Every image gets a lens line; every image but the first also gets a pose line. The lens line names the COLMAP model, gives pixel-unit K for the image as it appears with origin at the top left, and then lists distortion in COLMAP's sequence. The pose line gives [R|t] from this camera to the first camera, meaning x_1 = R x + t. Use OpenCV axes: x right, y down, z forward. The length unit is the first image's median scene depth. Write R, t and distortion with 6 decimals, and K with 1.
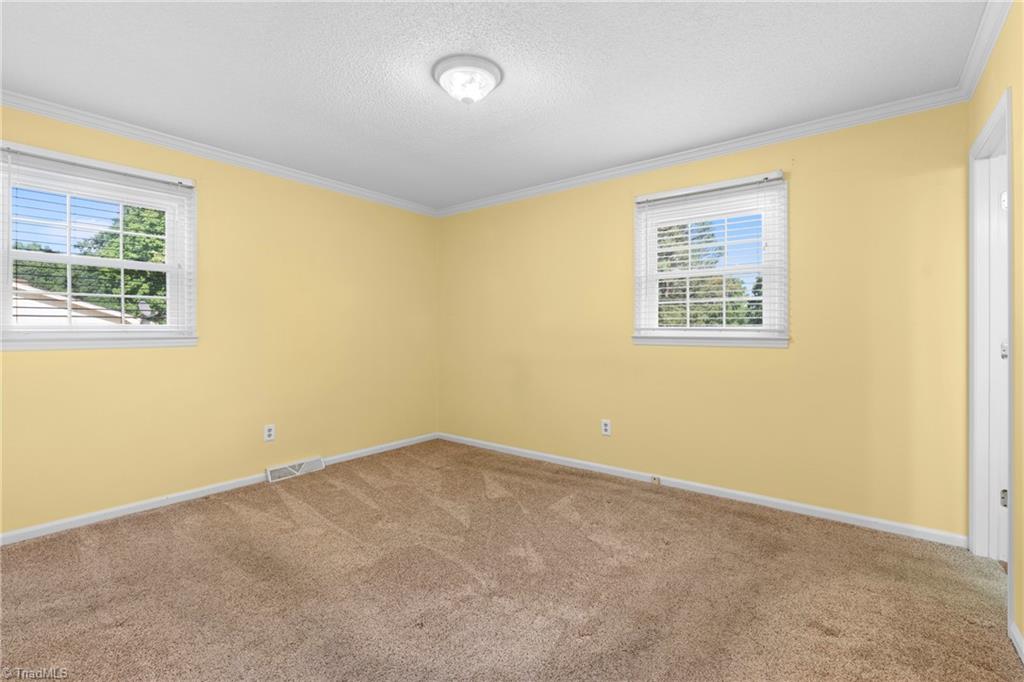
lens RADIAL K [[458.8, 0, 514.4], [0, 458.8, 333.6], [0, 0, 1]] dist [-0.003882, -0.000783]
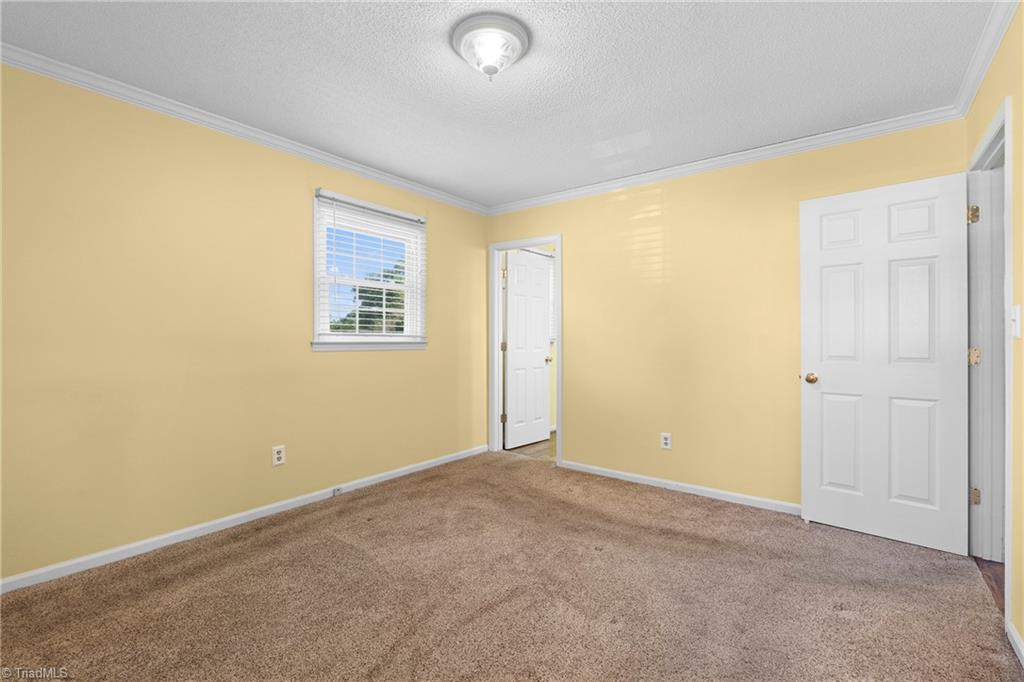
lens RADIAL K [[458.8, 0, 515.9], [0, 458.8, 336.4], [0, 0, 1]] dist [-0.003882, -0.000783]
pose [[0.001716, -0.006073, 0.999980, -0.688867], [-0.004624, 0.999971, 0.006081, -0.014841], [-0.999988, -0.004635, 0.001688, 0.655903]]
